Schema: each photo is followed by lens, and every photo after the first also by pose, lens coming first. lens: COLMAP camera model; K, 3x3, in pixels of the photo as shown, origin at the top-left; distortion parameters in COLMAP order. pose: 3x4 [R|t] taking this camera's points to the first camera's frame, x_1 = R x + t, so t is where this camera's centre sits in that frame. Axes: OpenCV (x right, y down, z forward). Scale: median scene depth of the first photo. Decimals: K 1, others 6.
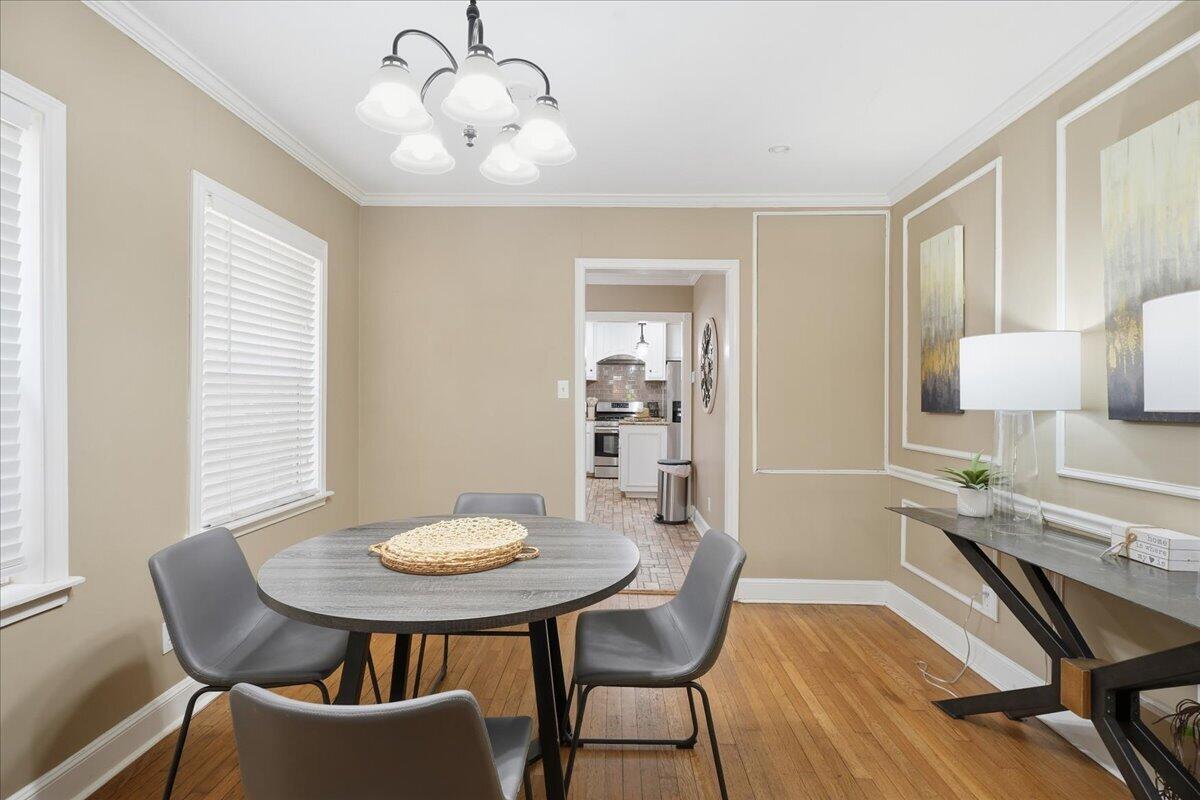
lens RADIAL K [[548.5, 0, 598.2], [0, 548.5, 386.6], [0, 0, 1]] dist [-0.002077, -0.000145]
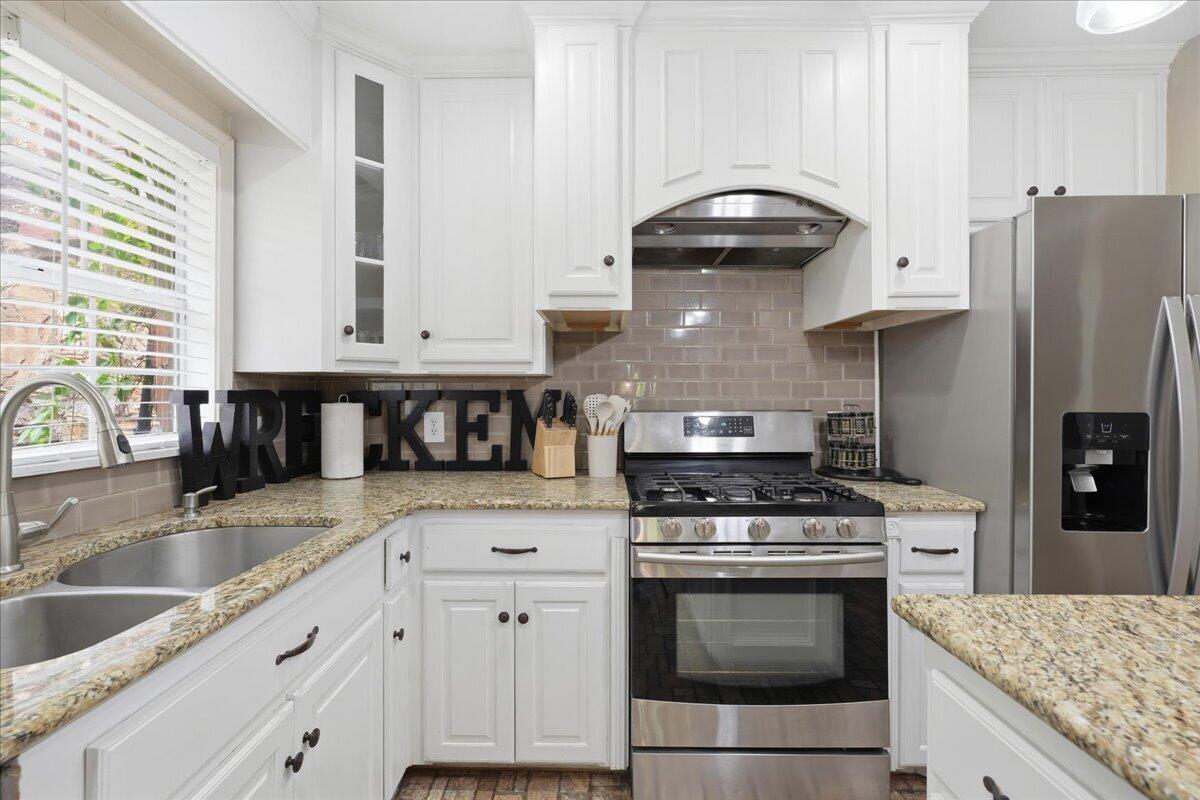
lens RADIAL K [[548.5, 0, 598.2], [0, 548.5, 386.6], [0, 0, 1]] dist [-0.002077, -0.000145]
pose [[0.999534, -0.002235, 0.030450, -0.021661], [0.001937, 0.999950, 0.009804, 0.014331], [-0.030471, -0.009741, 0.999488, 0.768001]]
